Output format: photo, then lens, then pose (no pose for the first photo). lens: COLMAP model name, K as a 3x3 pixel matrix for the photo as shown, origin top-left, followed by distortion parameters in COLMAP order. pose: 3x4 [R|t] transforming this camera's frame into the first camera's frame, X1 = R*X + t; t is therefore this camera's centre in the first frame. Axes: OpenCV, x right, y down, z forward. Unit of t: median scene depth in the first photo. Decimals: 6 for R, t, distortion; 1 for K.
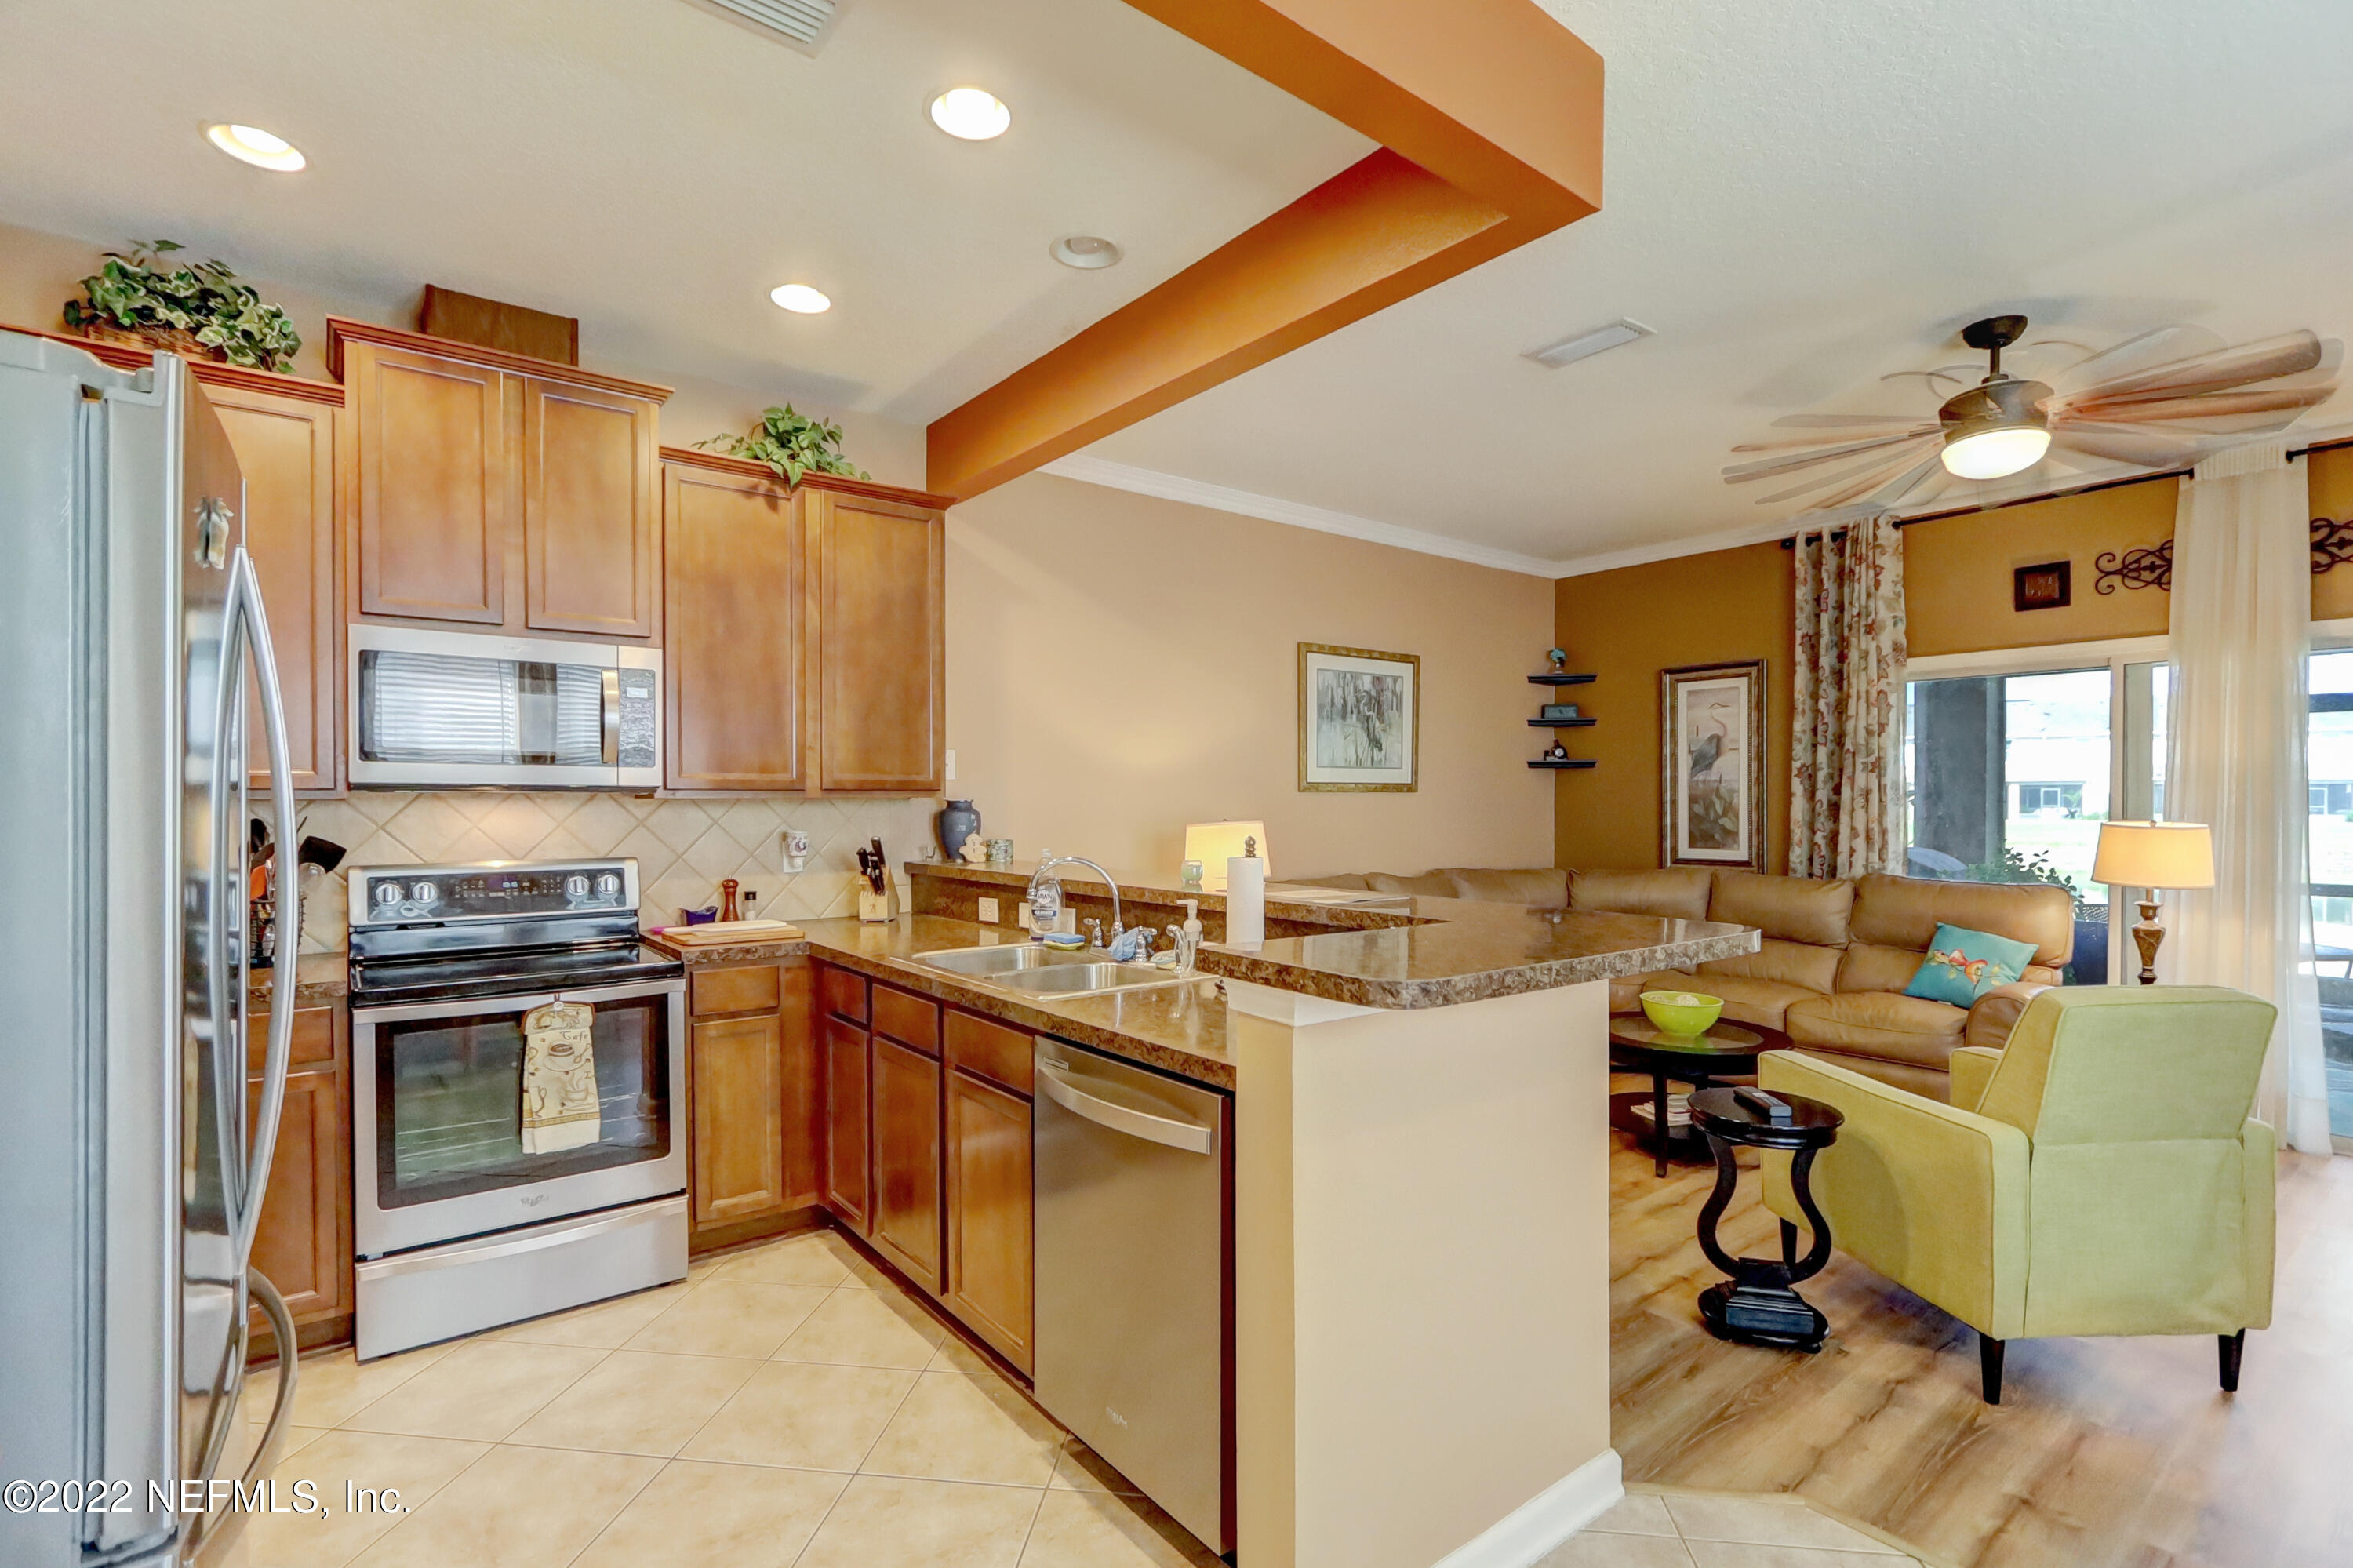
lens RADIAL K [[1083.1, 0, 1168.9], [0, 1083.1, 814.3], [0, 0, 1]] dist [-0.007222, 0.002088]
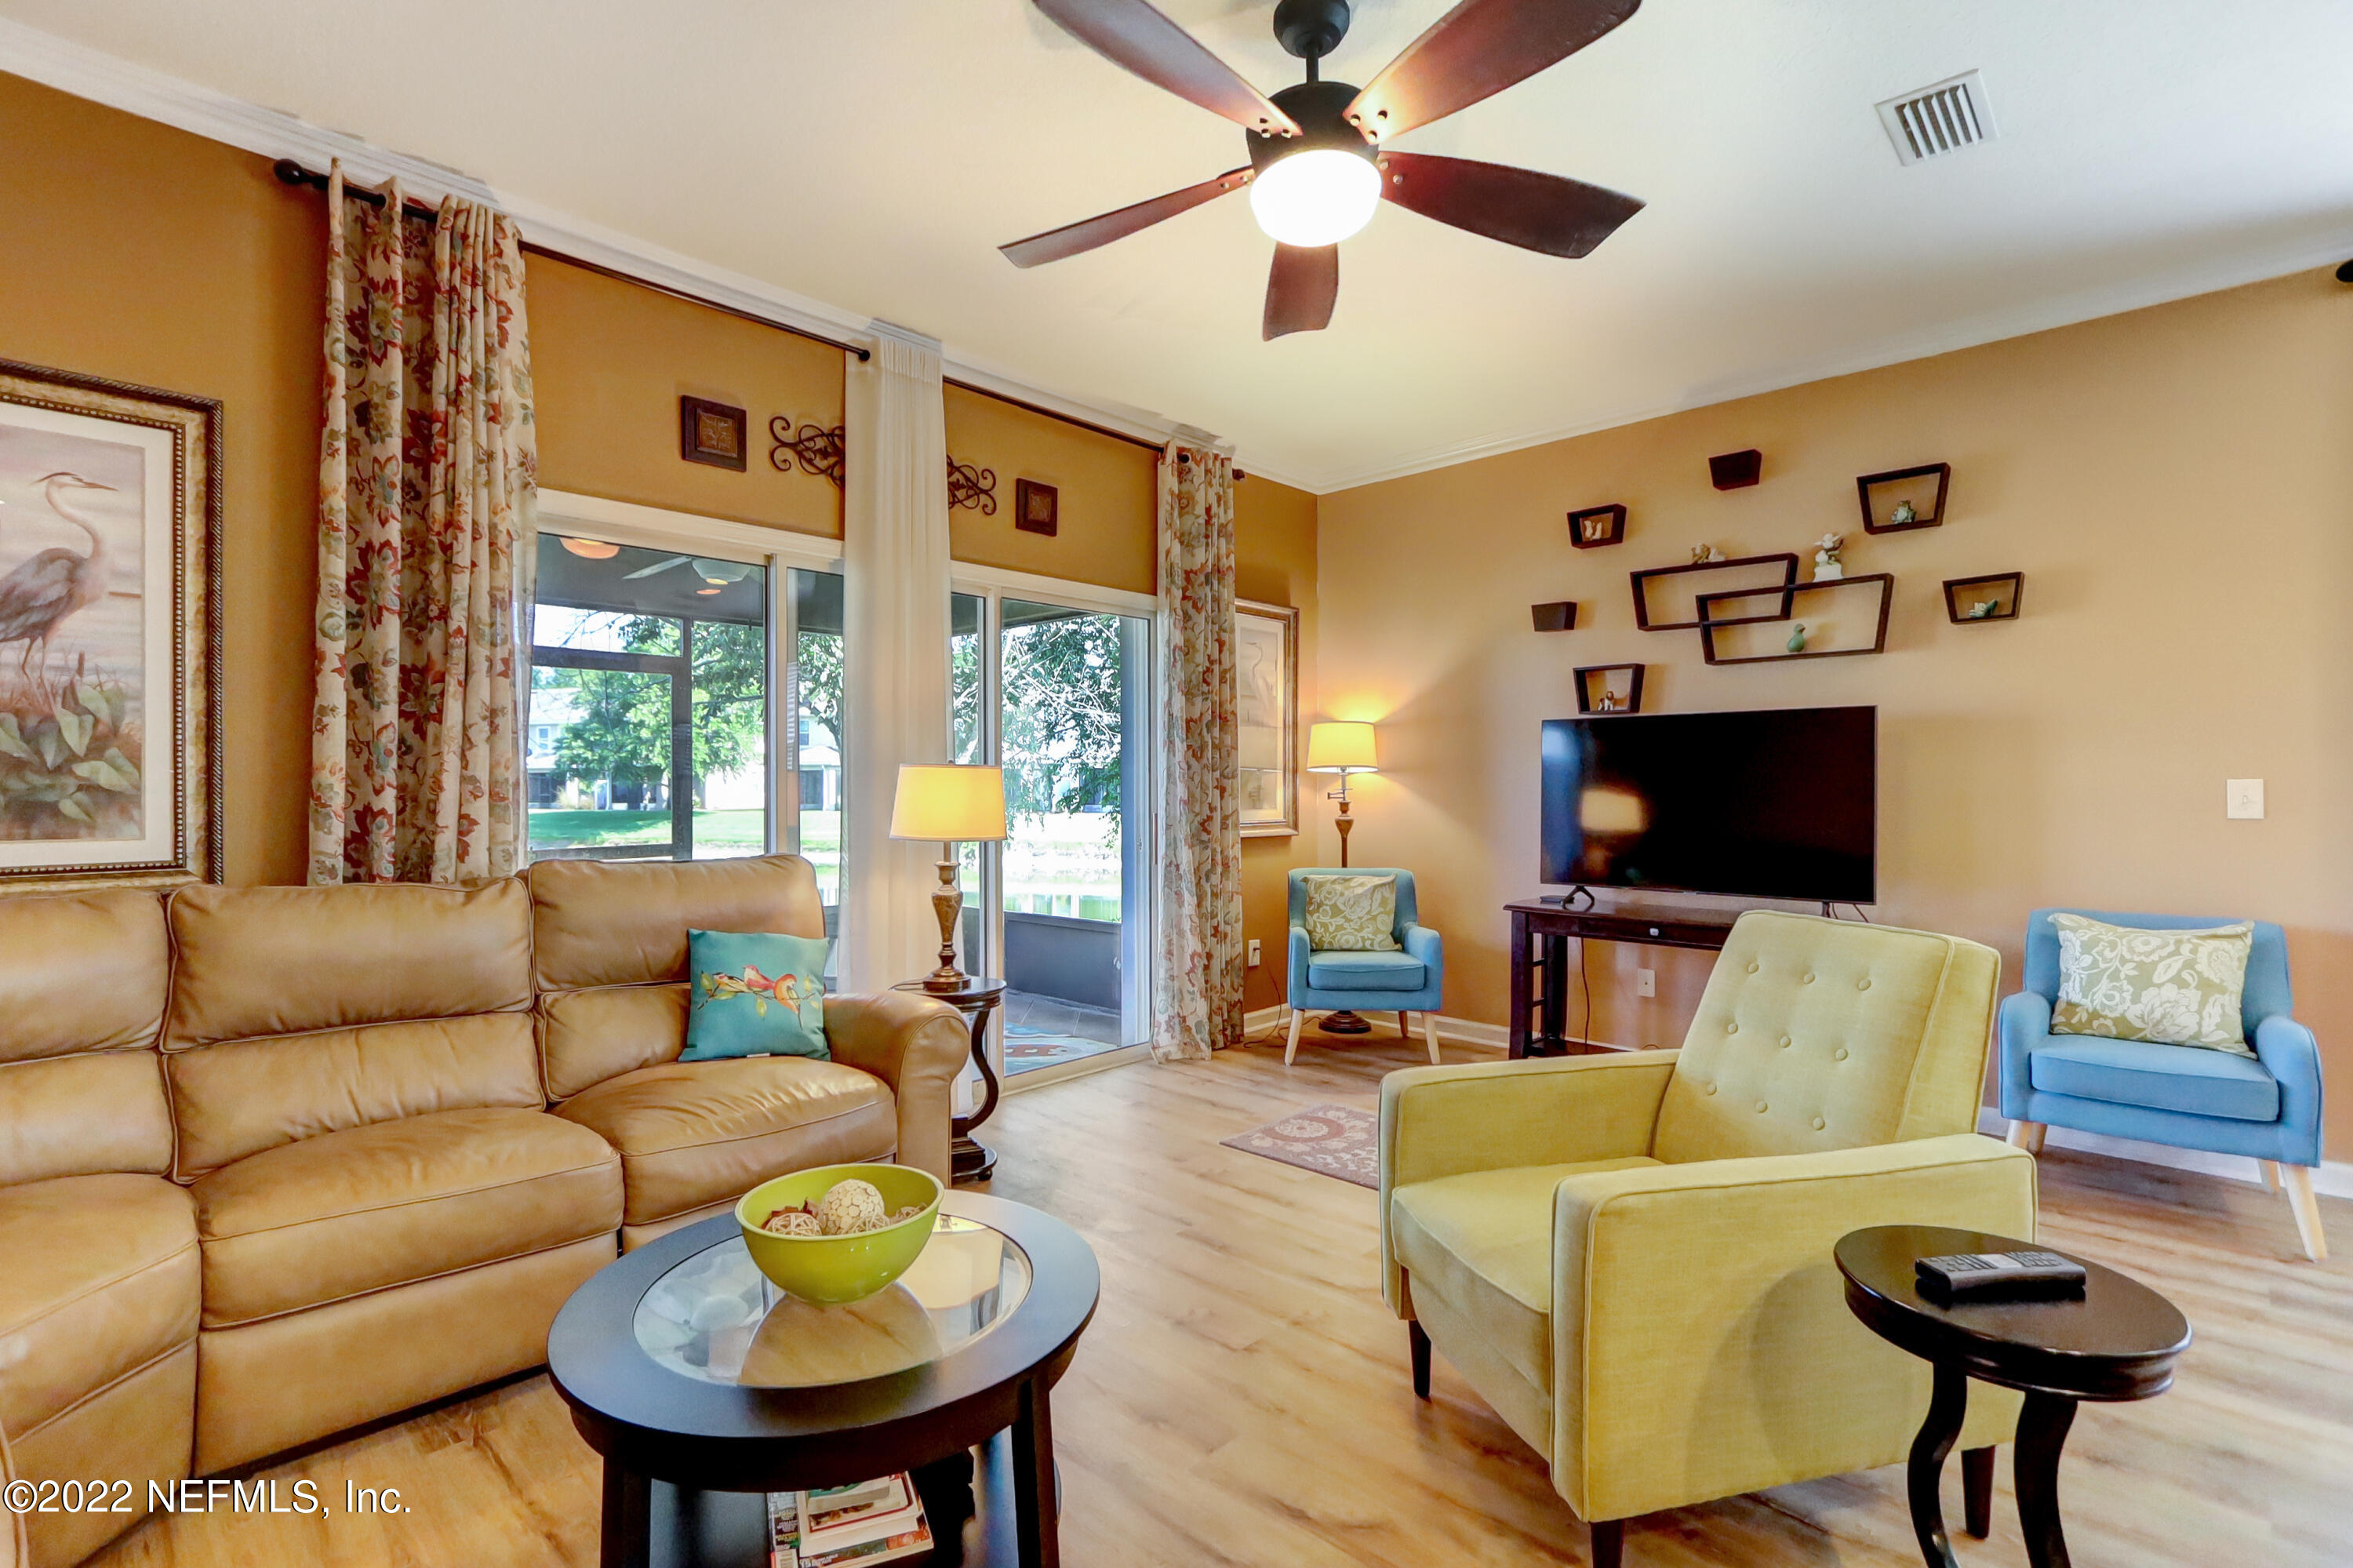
lens RADIAL K [[1083.1, 0, 1165.3], [0, 1083.1, 786.4], [0, 0, 1]] dist [-0.007222, 0.002088]
pose [[-0.141987, 0.003344, 0.989863, 0.072110], [0.015342, 0.999882, -0.001177, 0.024946], [-0.989750, 0.015019, -0.142022, 0.840923]]
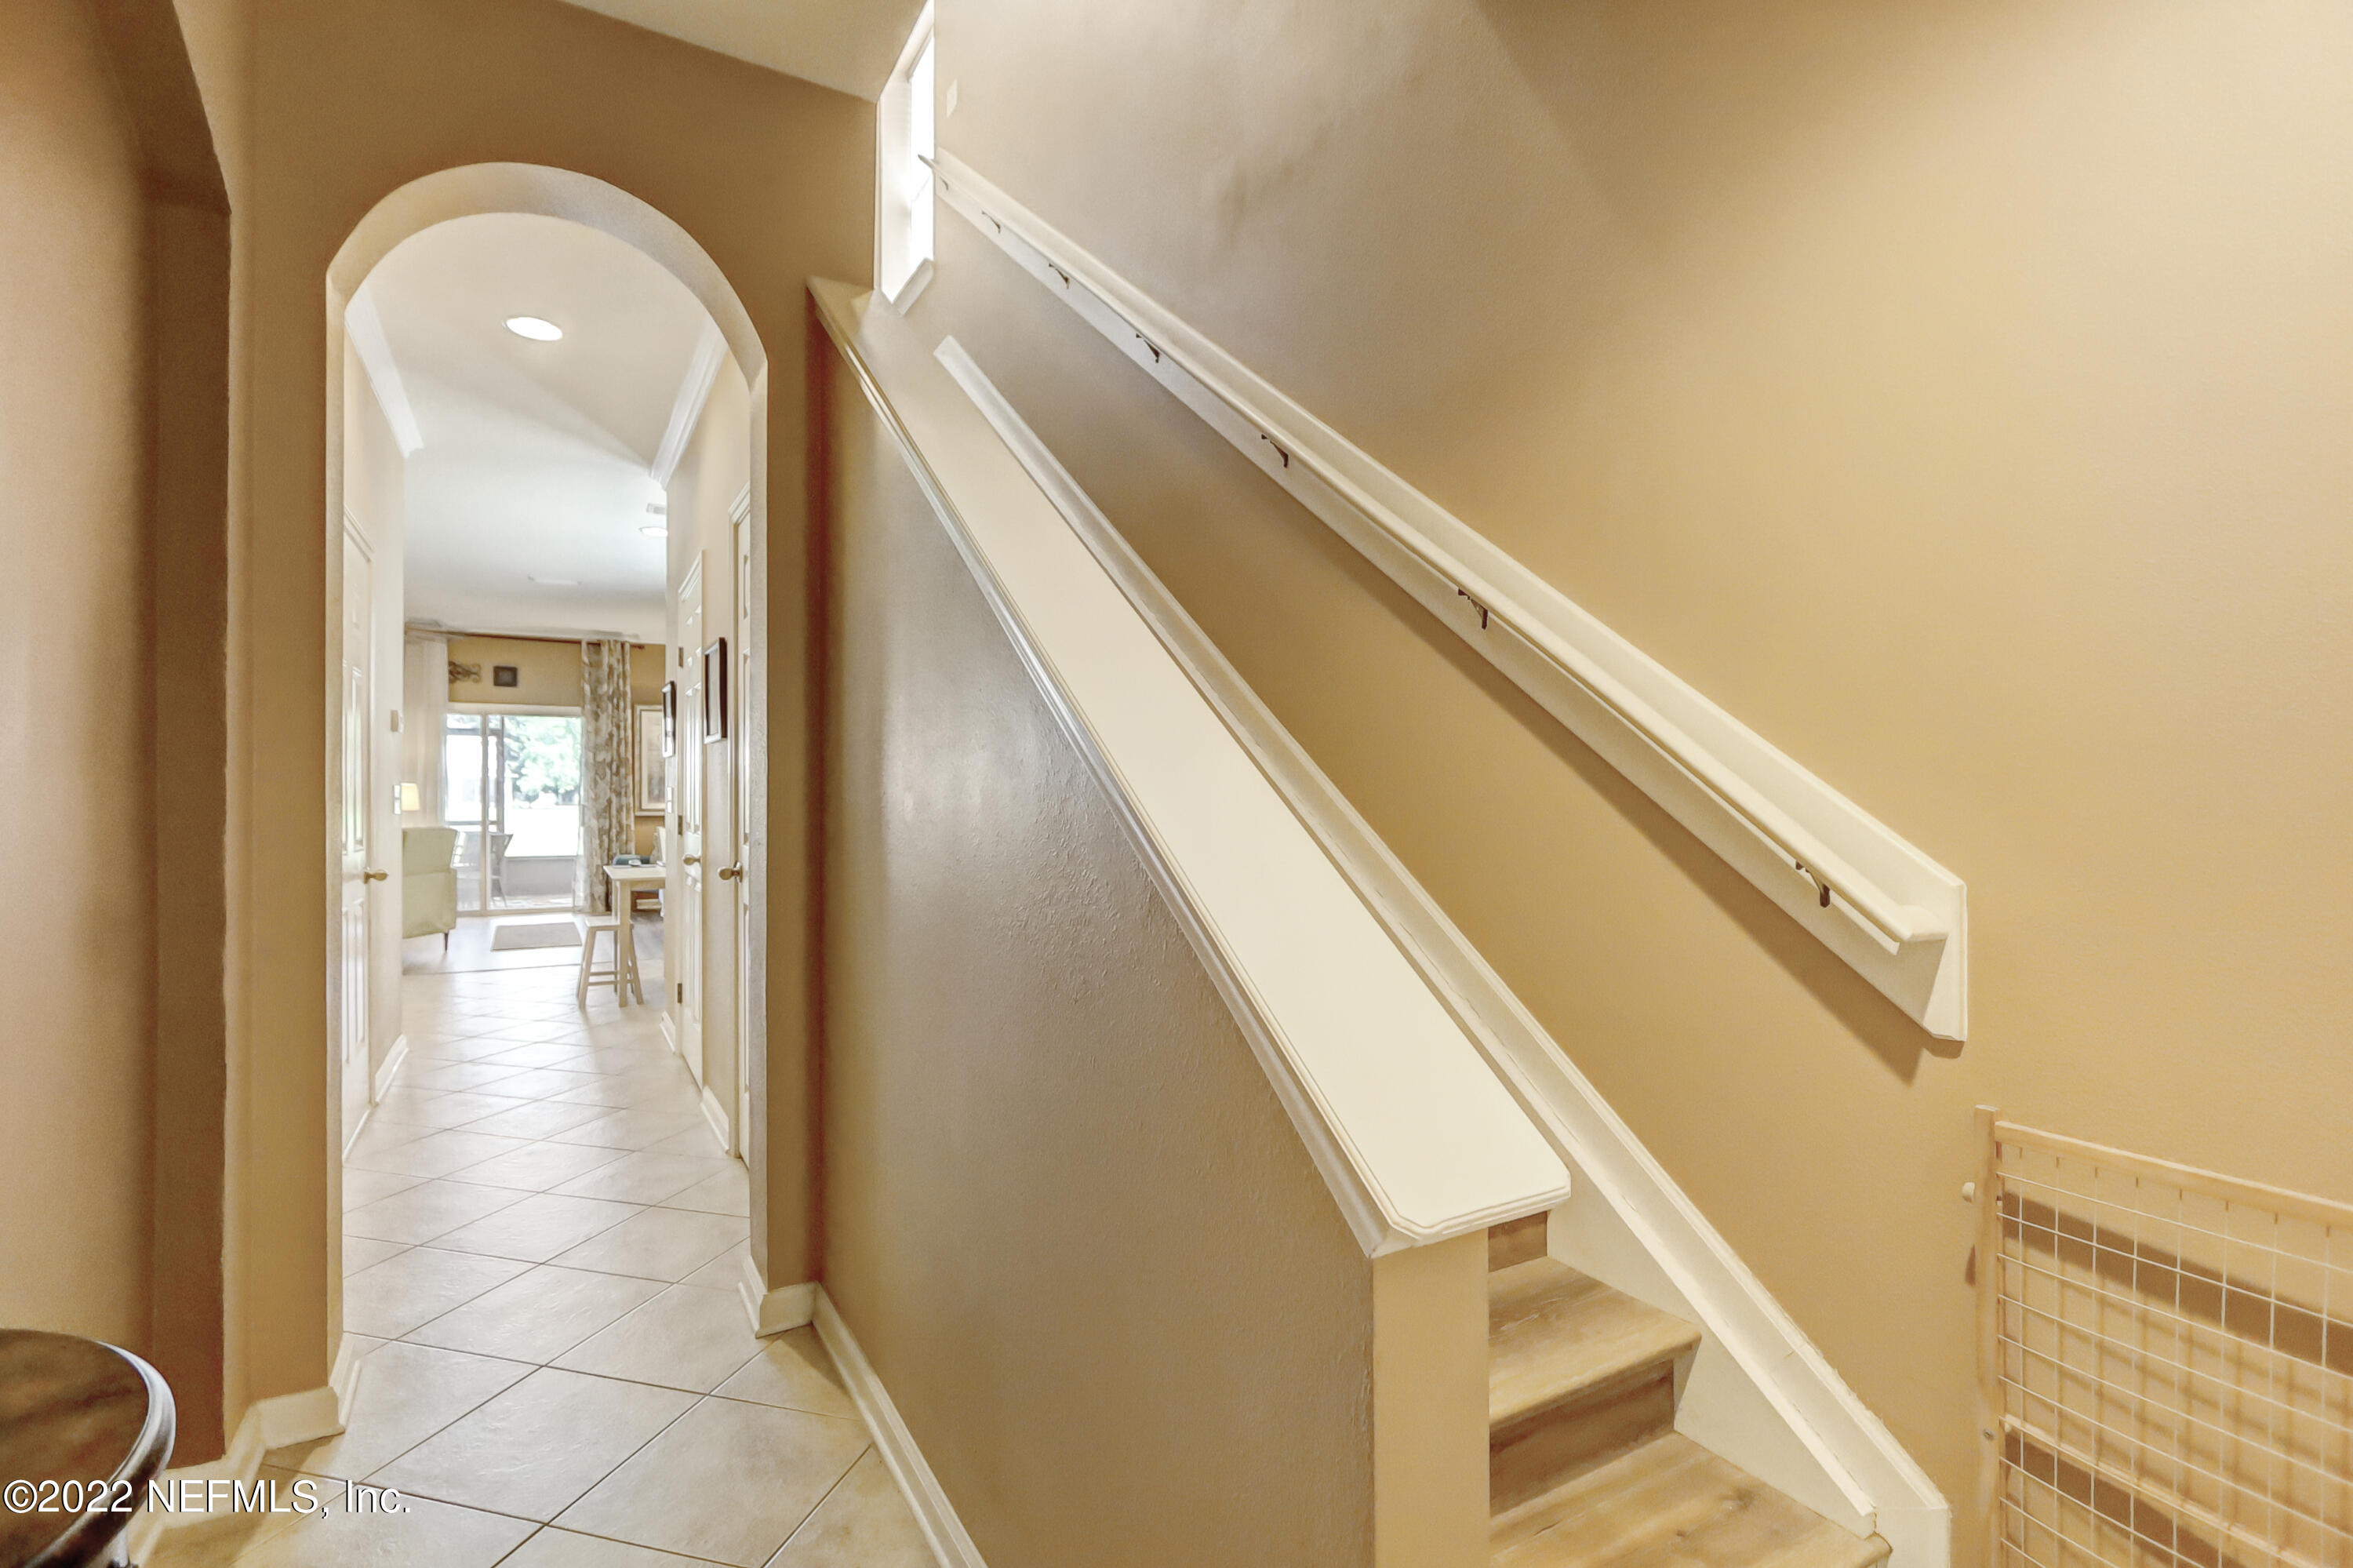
lens RADIAL K [[1083.1, 0, 1162.8], [0, 1083.1, 791.7], [0, 0, 1]] dist [-0.007222, 0.002088]
pose [[0.132323, 0.003147, 0.991202, -1.037054], [0.012320, 0.999912, -0.004819, 0.049860], [-0.991130, 0.012850, 0.132272, -0.834559]]
